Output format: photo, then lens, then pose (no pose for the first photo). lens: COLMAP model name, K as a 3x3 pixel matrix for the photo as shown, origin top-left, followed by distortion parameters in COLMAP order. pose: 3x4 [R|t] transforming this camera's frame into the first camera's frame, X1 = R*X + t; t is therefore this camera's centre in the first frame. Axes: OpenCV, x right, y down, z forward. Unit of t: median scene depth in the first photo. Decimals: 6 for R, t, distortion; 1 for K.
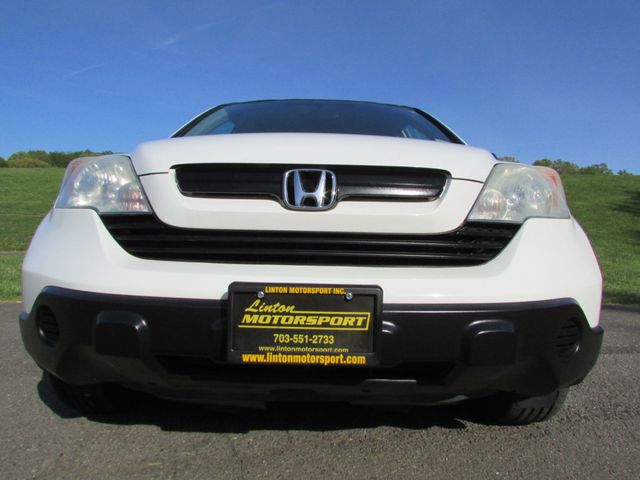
lens RADIAL K [[458.9, 0, 316.2], [0, 458.9, 237.3], [0, 0, 1]] dist [-0.020894, -0.001842]
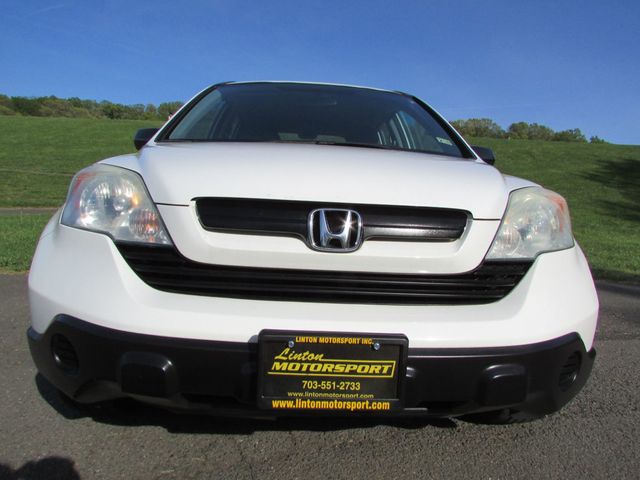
lens RADIAL K [[458.9, 0, 318.6], [0, 458.9, 242.5], [0, 0, 1]] dist [-0.020894, -0.001842]
pose [[0.997952, 0.021809, 0.060130, -0.097844], [-0.027970, 0.994226, 0.103601, -0.160489], [-0.057524, -0.105071, 0.992800, 0.005935]]
